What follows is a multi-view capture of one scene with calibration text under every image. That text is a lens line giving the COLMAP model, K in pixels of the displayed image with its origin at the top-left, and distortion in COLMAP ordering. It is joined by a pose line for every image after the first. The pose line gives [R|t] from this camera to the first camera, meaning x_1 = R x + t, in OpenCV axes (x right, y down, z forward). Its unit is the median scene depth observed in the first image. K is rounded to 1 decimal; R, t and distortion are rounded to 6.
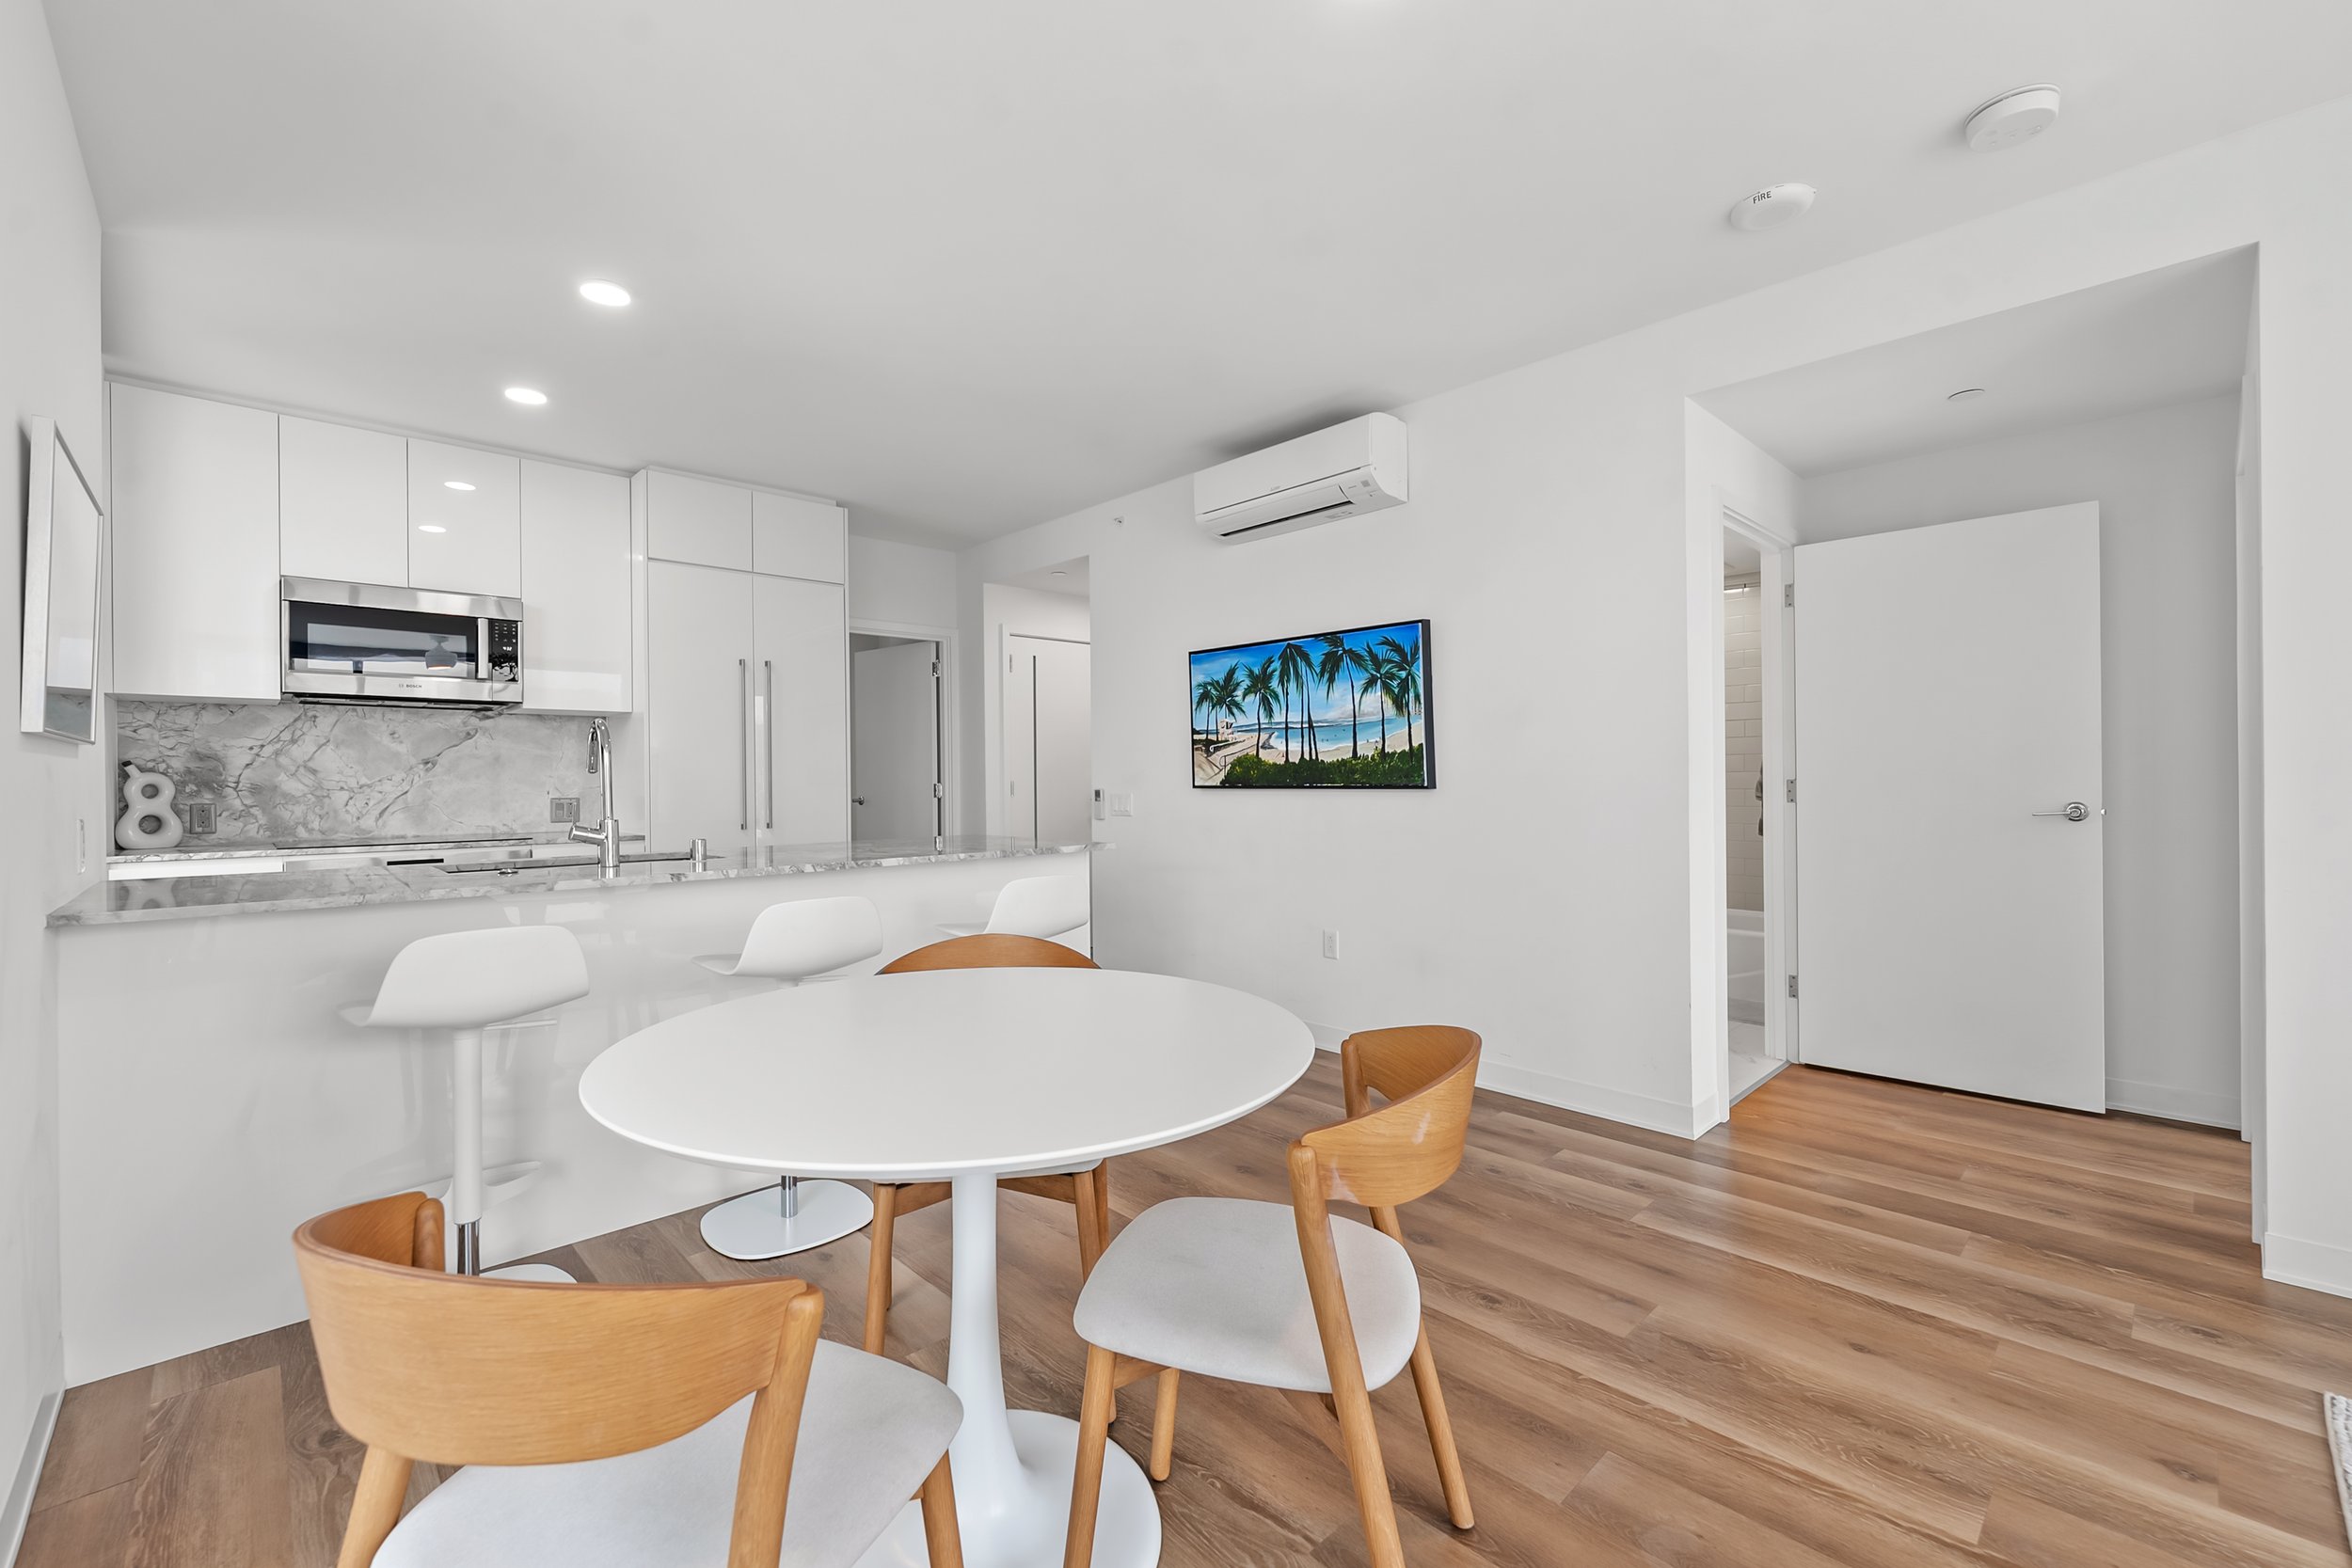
lens RADIAL K [[983.9, 0, 1176.4], [0, 983.9, 779.5], [0, 0, 1]] dist [-0.001250, -0.000391]
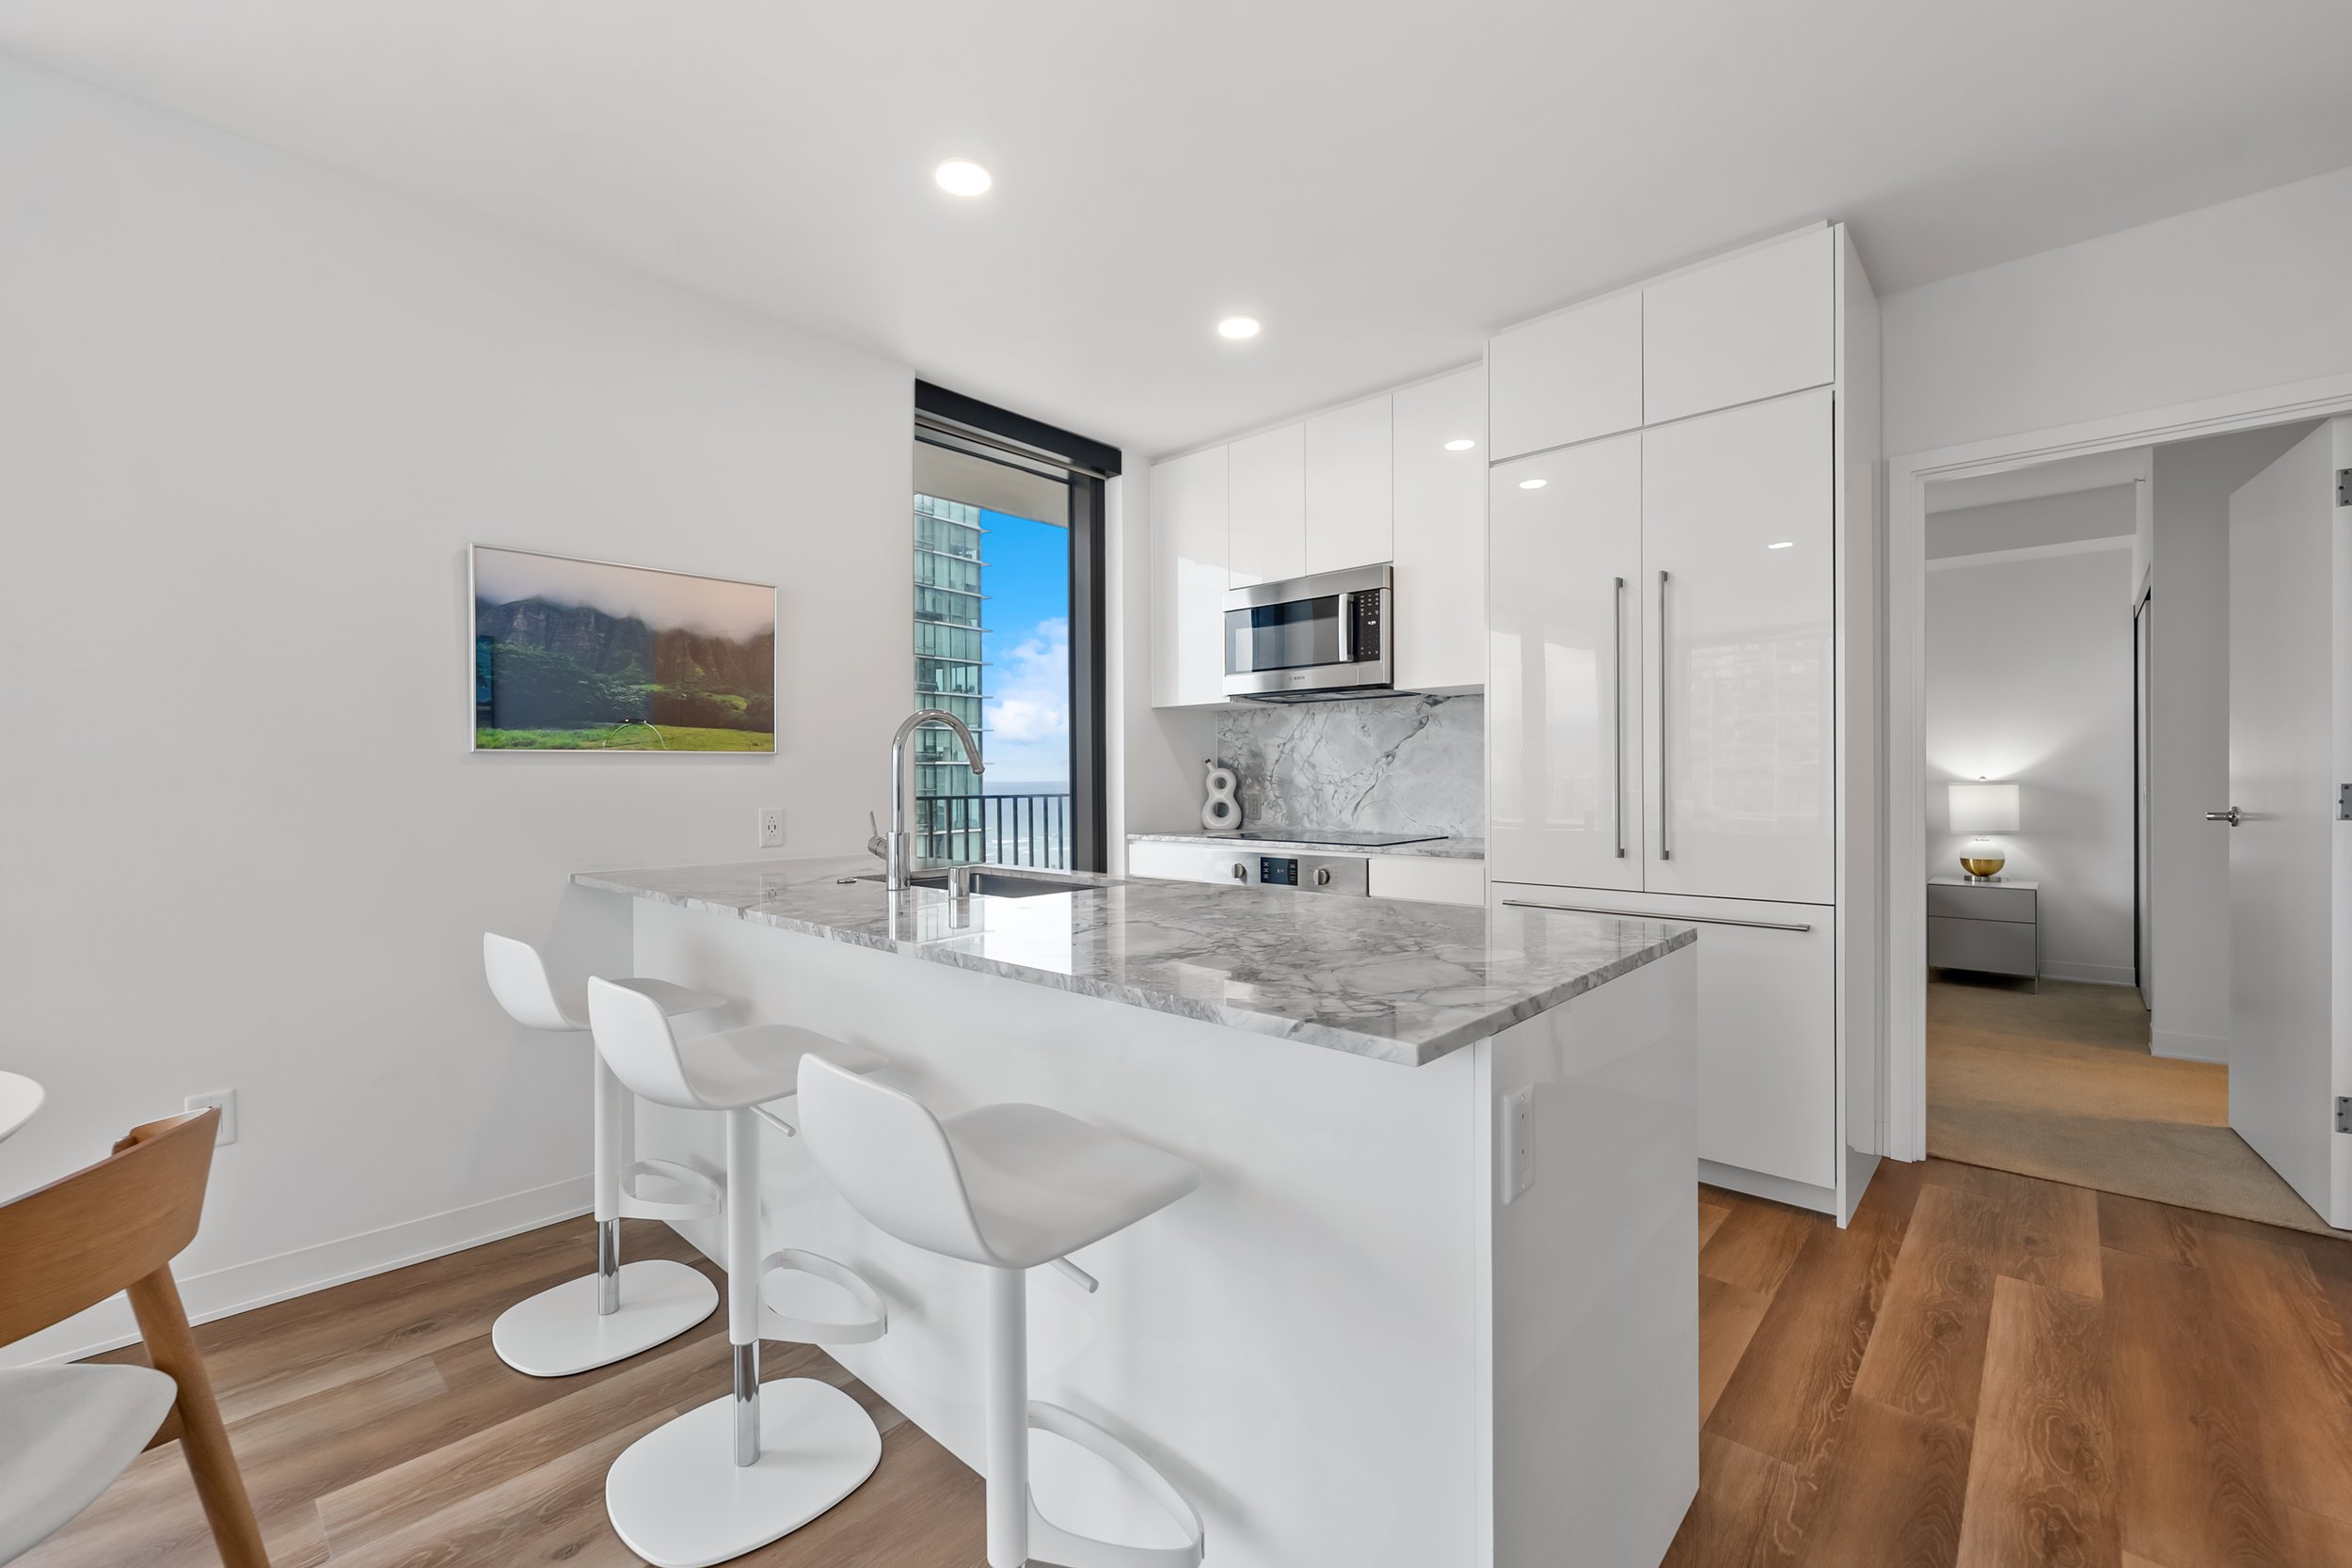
lens RADIAL K [[957.8, 0, 1176.0], [0, 957.8, 784.0], [0, 0, 1]] dist [-0.000339, 0.000015]
pose [[0.065789, 0.017476, -0.997680, 0.158445], [0.008898, 0.999797, 0.018099, -0.009227], [0.997794, -0.010068, 0.065620, 0.813553]]
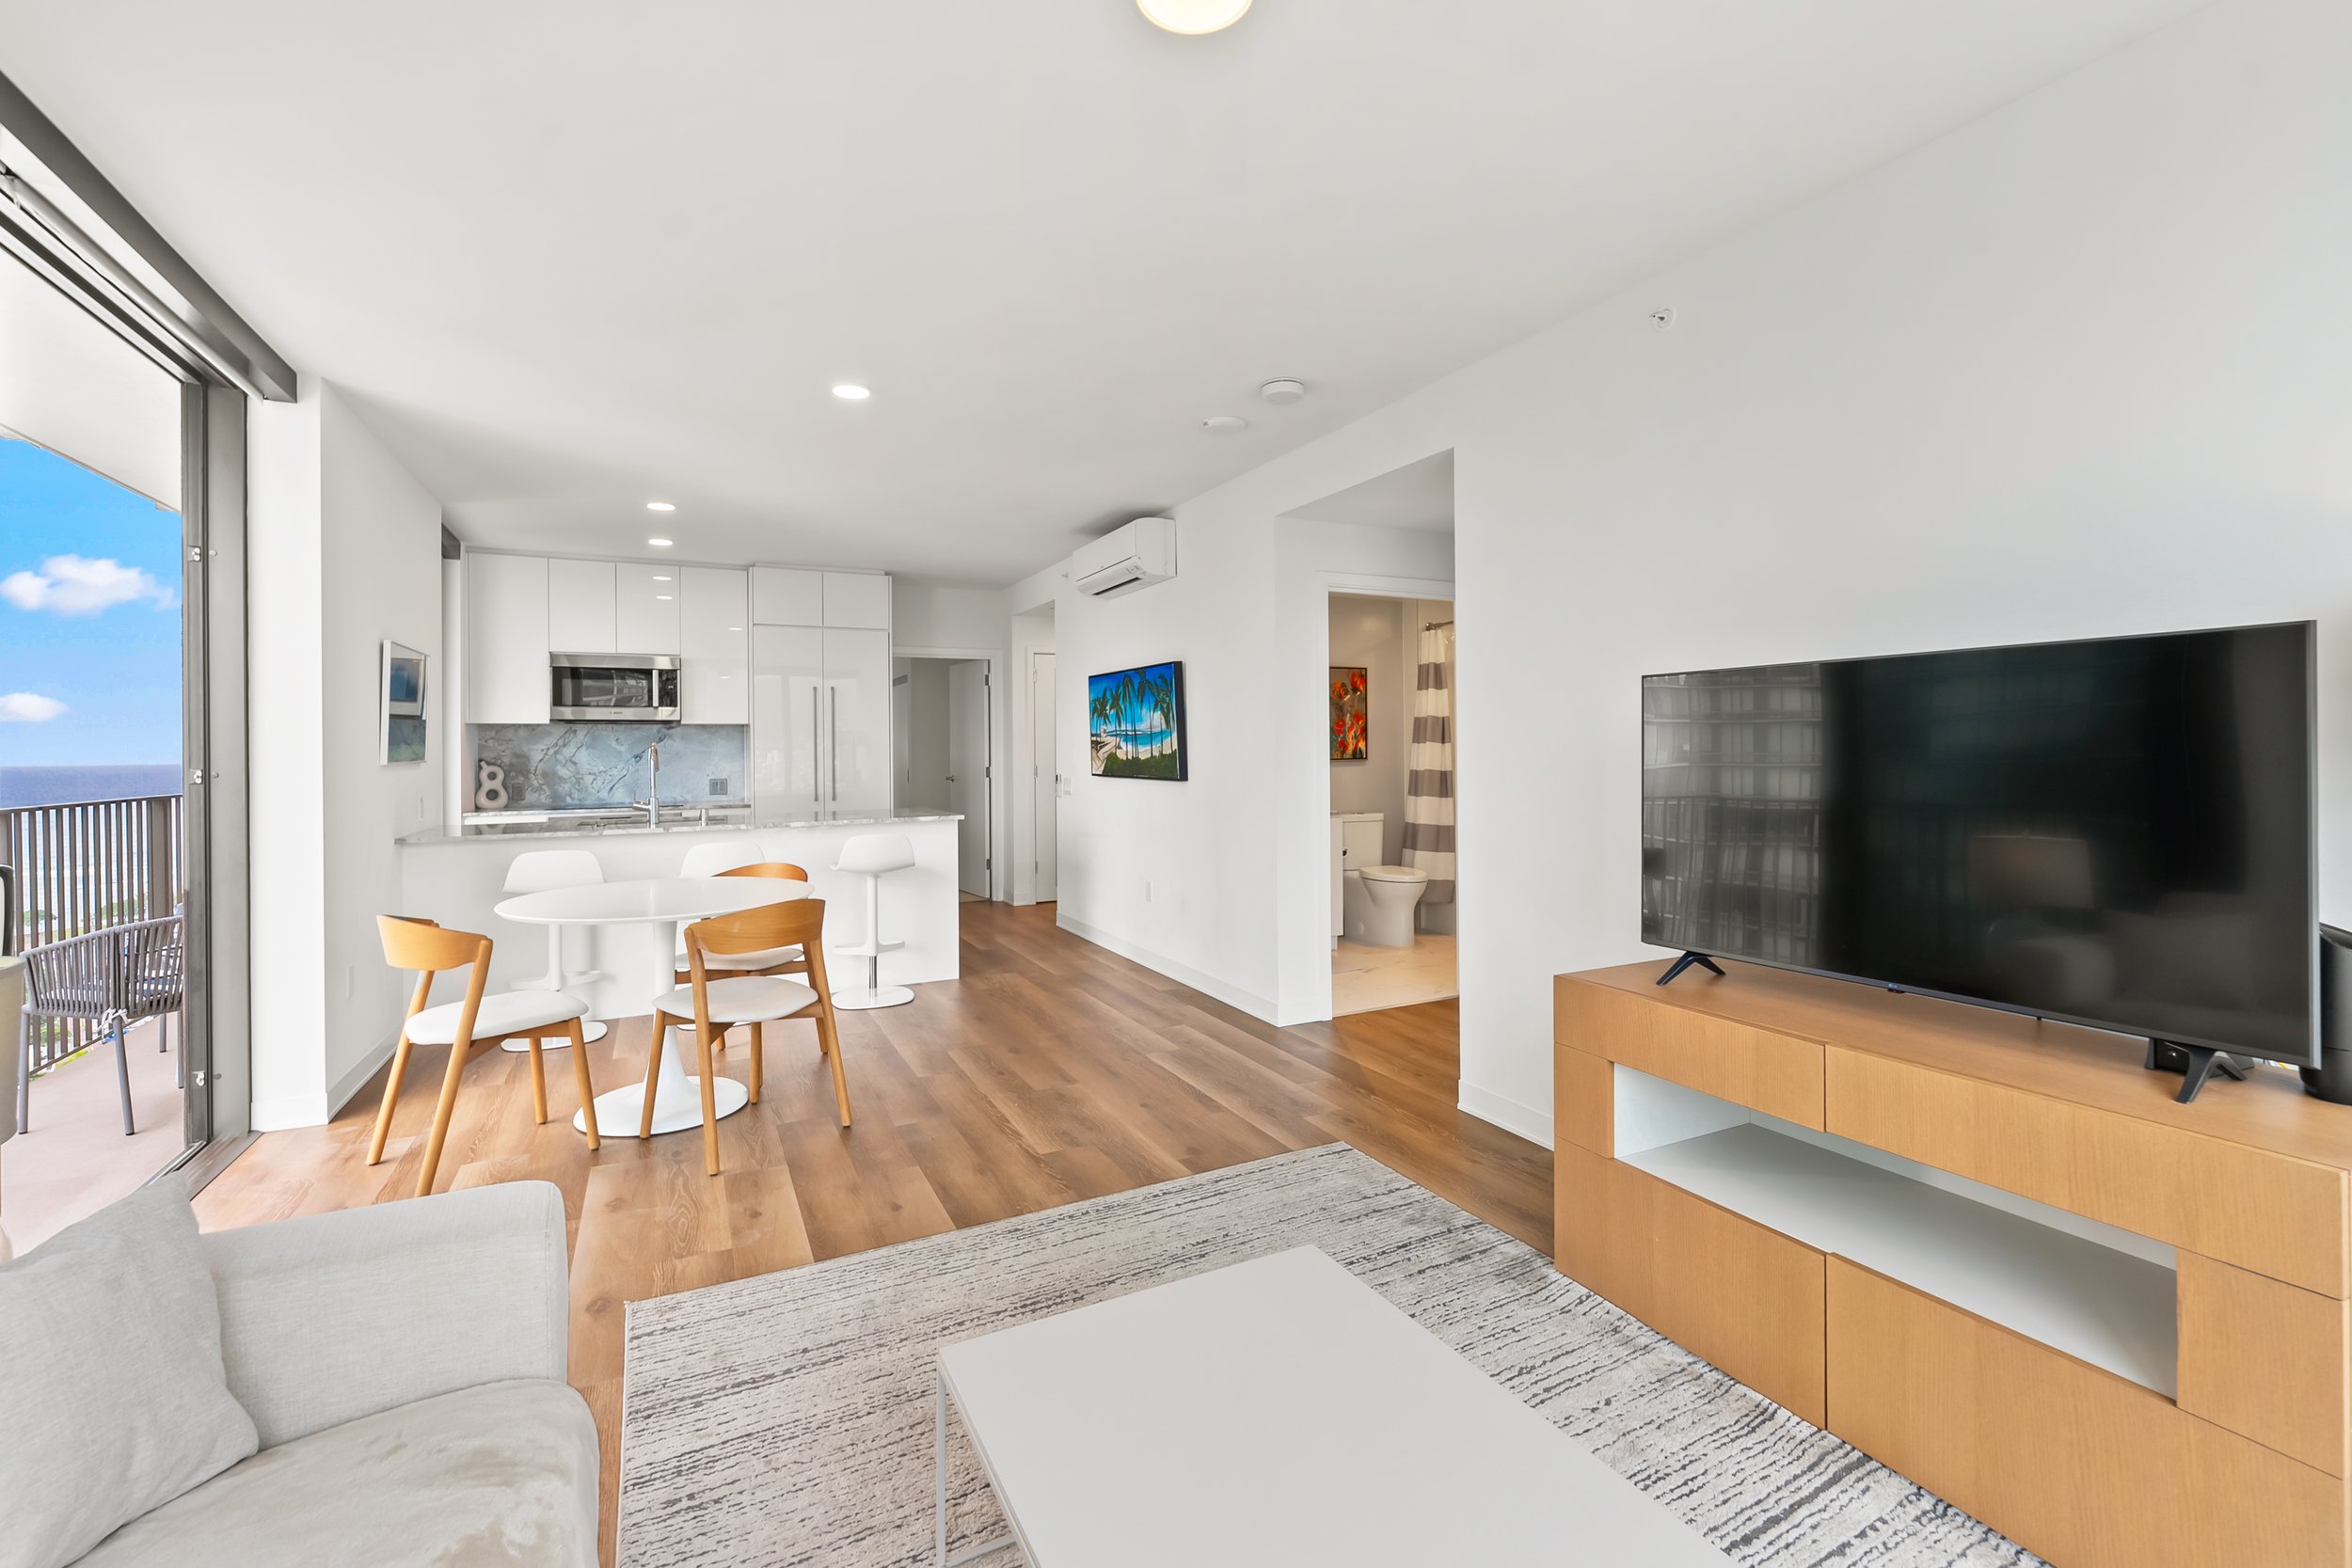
lens RADIAL K [[1012.6, 0, 1185.3], [0, 1012.6, 747.5], [0, 0, 1]] dist [0.001148, 0.000040]
pose [[0.958410, -0.000833, -0.285393, 0.635058], [0.002122, 0.999989, 0.004207, -0.041991], [0.285386, -0.004638, 0.958401, -0.370562]]
